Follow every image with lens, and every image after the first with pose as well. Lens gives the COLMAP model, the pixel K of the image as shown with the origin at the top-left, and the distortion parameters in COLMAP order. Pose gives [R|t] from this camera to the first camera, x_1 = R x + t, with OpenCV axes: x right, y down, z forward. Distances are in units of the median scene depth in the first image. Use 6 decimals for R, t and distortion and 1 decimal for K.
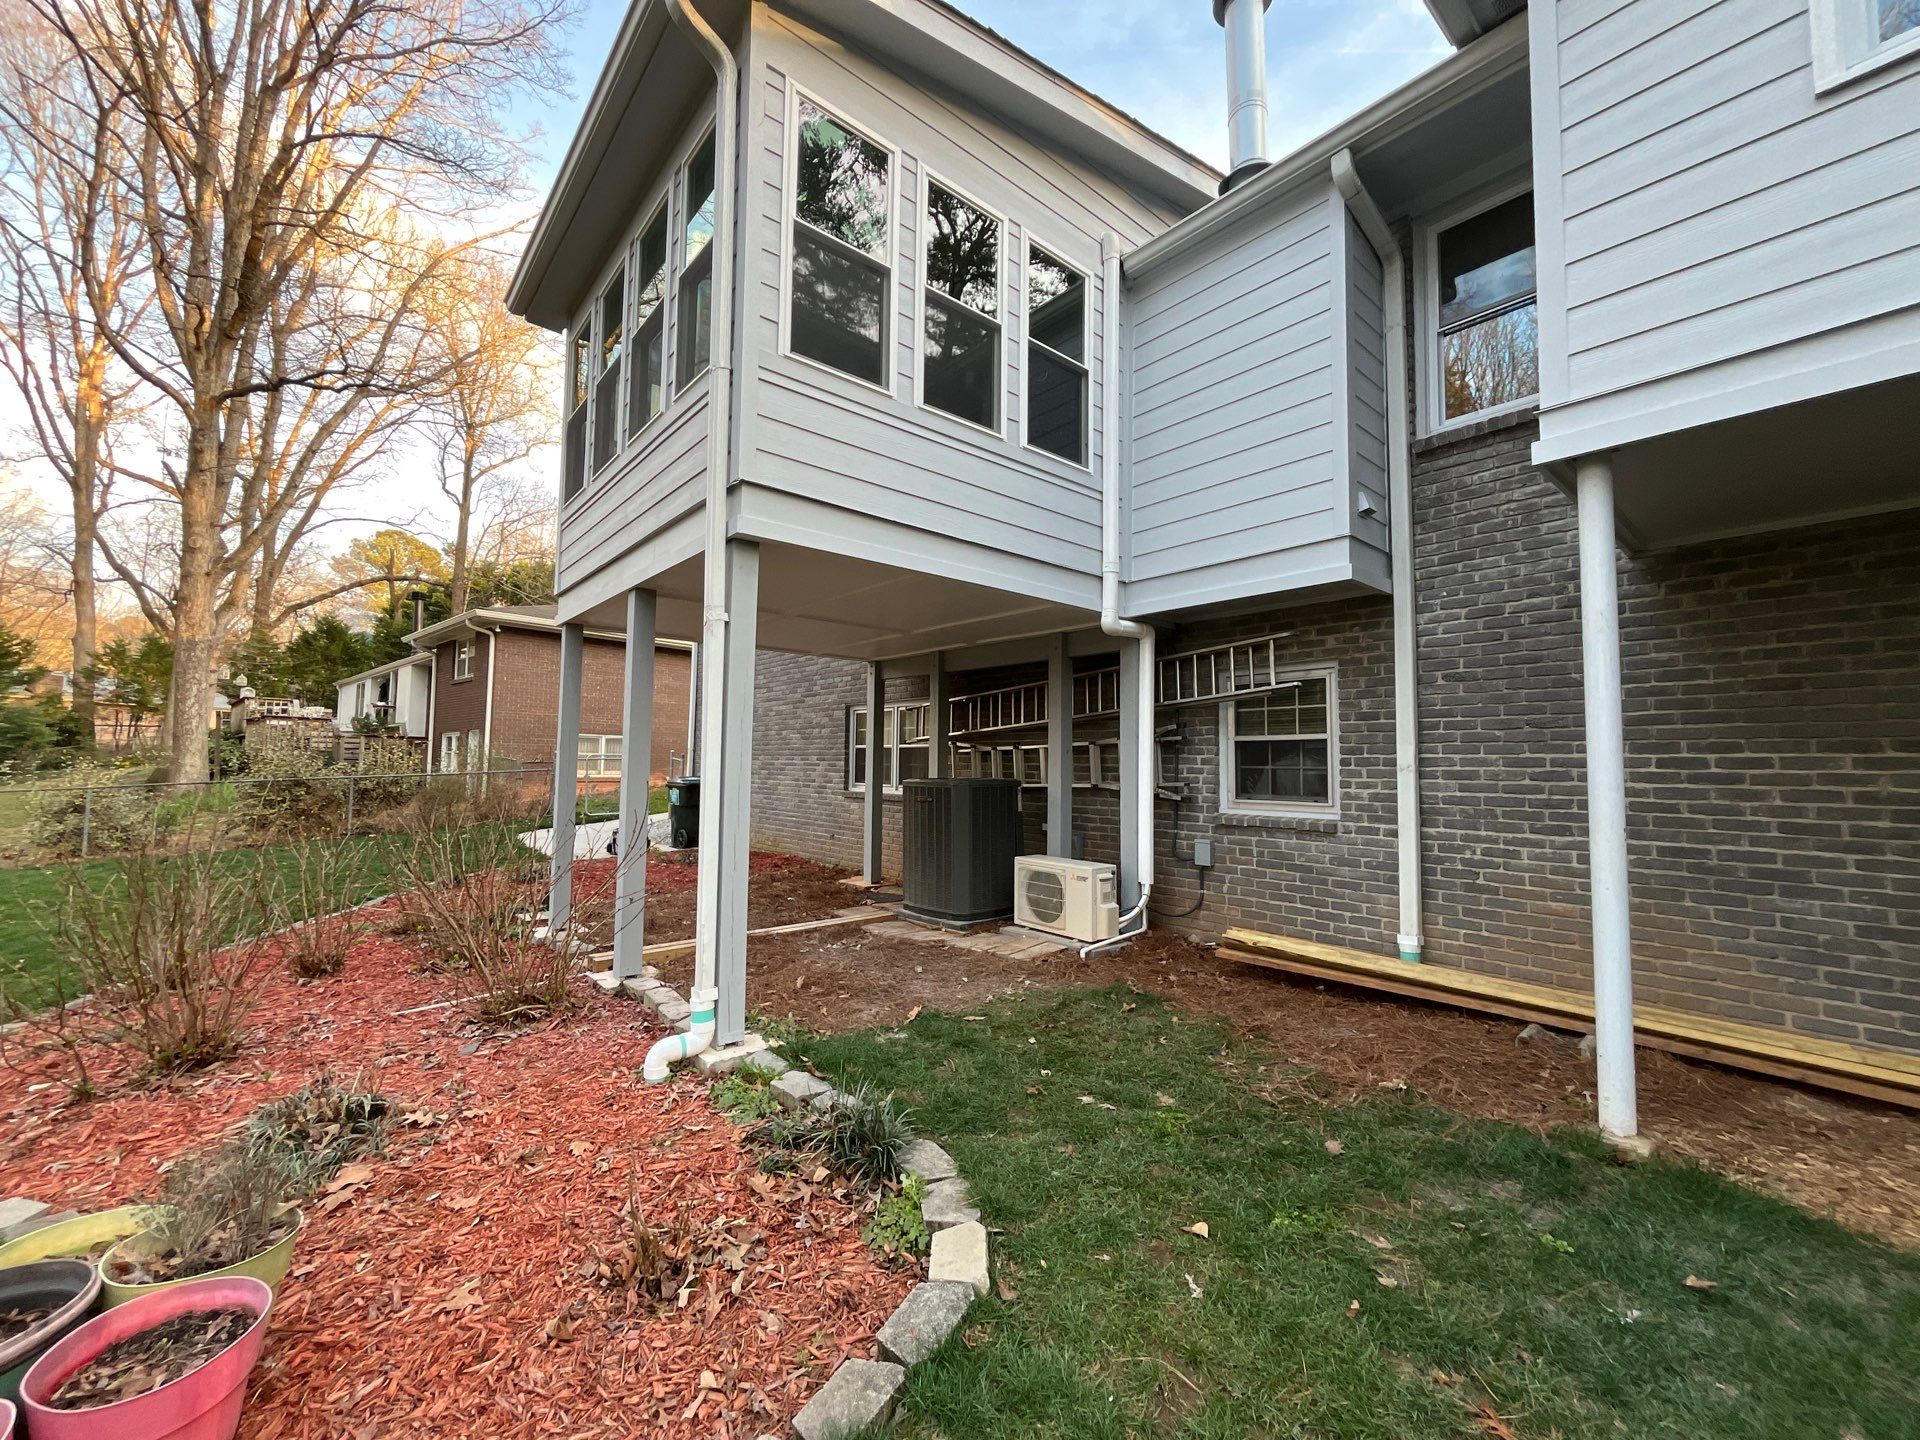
lens RADIAL K [[774.9, 0, 950.5], [0, 774.9, 725.4], [0, 0, 1]] dist [0.001128, -0.002653]
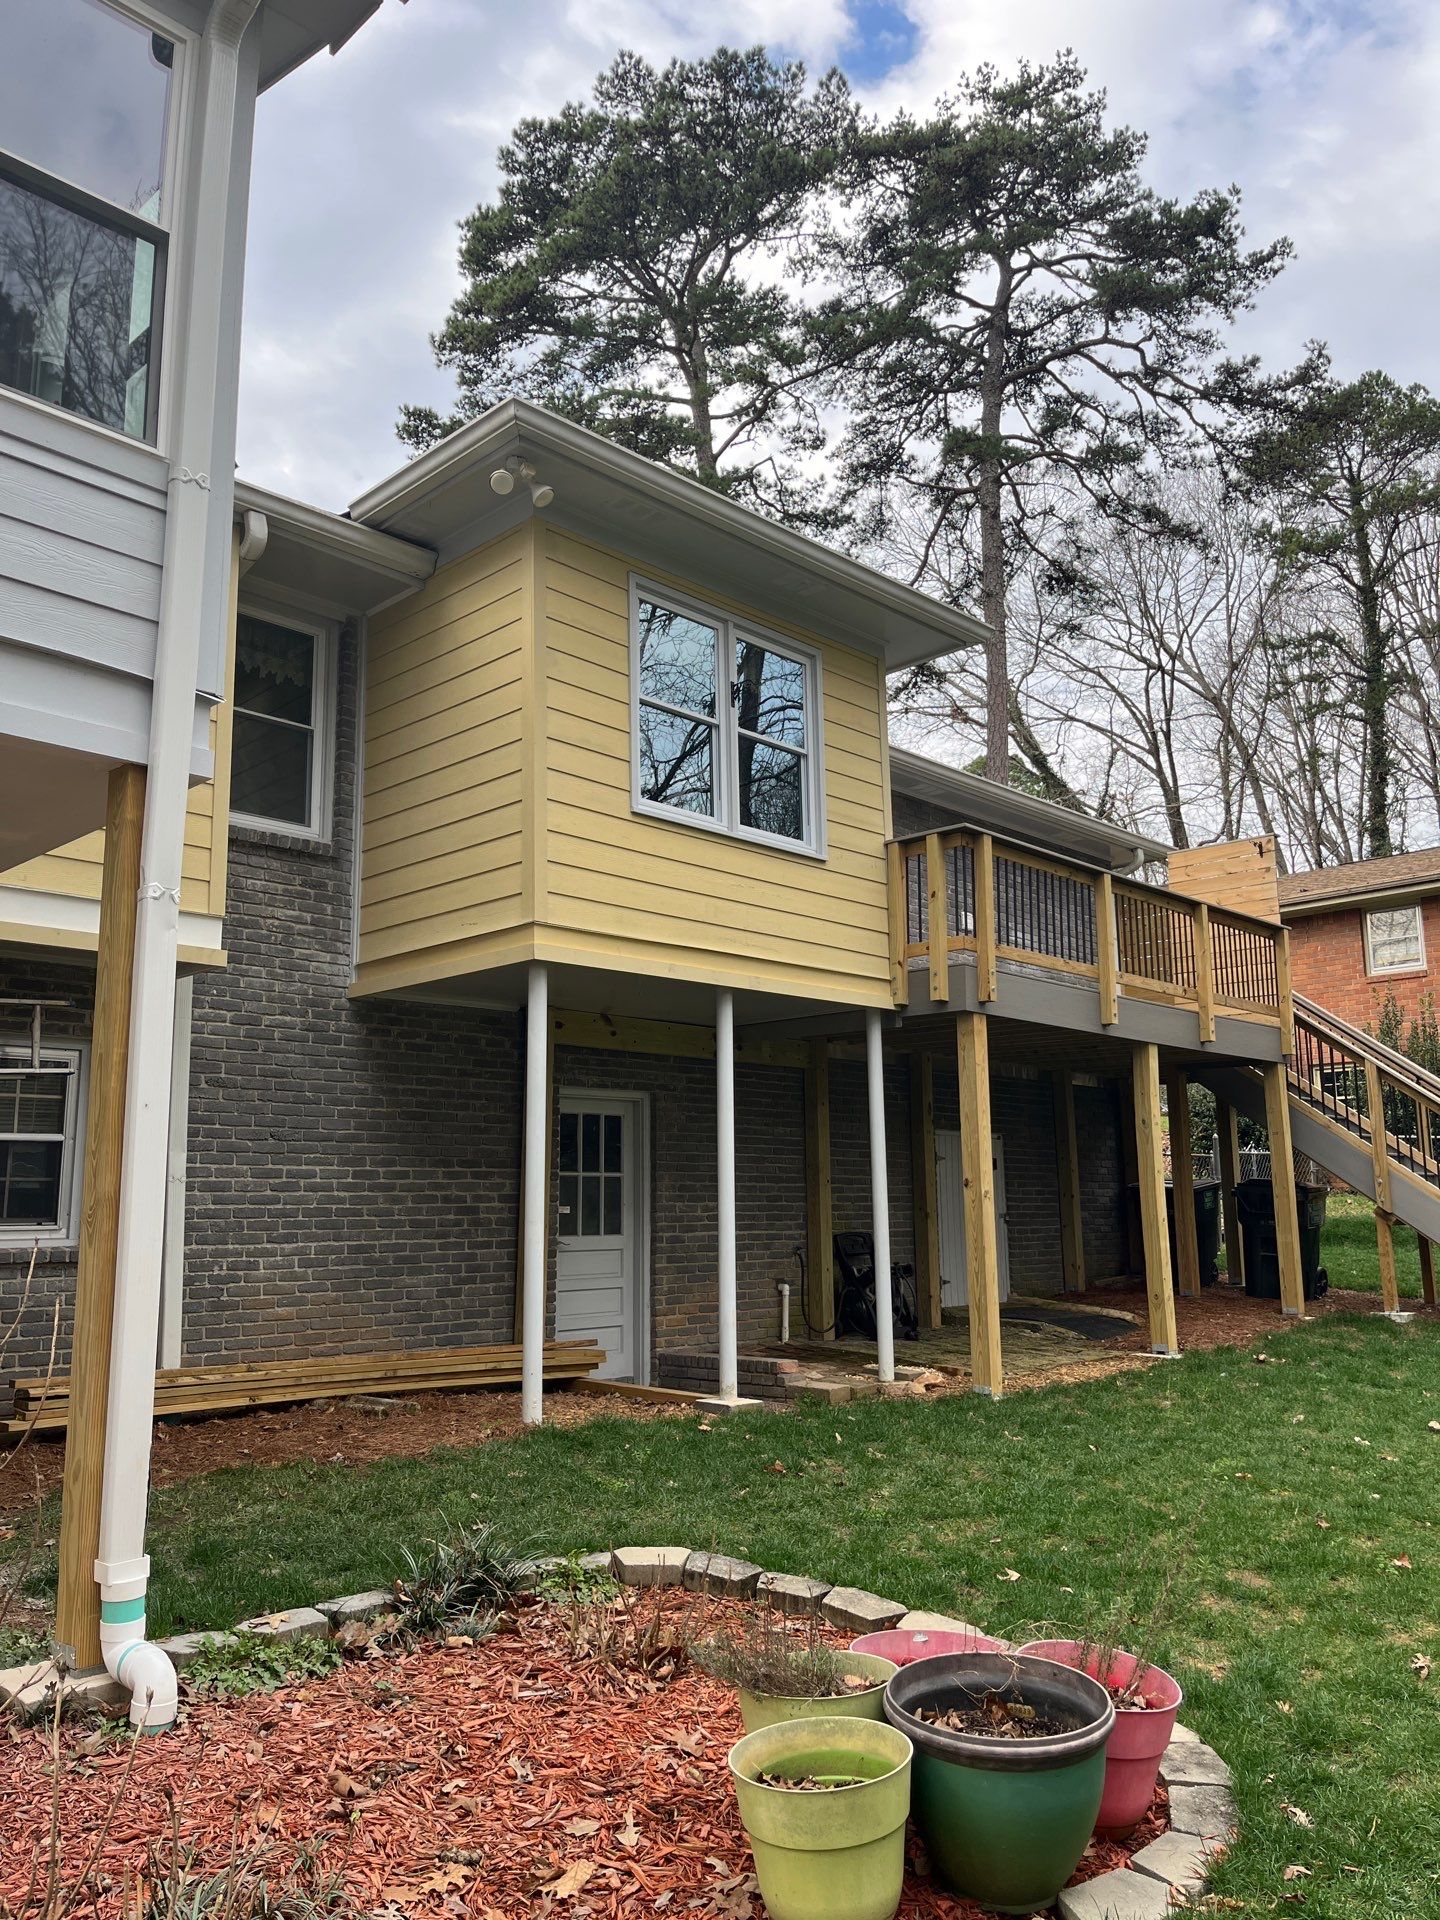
lens RADIAL K [[1443.6, 0, 720.0], [0, 1443.6, 965.2], [0, 0, 1]] dist [0.042653, -0.038104]
pose [[-0.105133, 0.153982, 0.982465, -0.988863], [-0.046494, 0.986098, -0.159527, 0.042350], [-0.993371, -0.062450, -0.096512, 0.474460]]
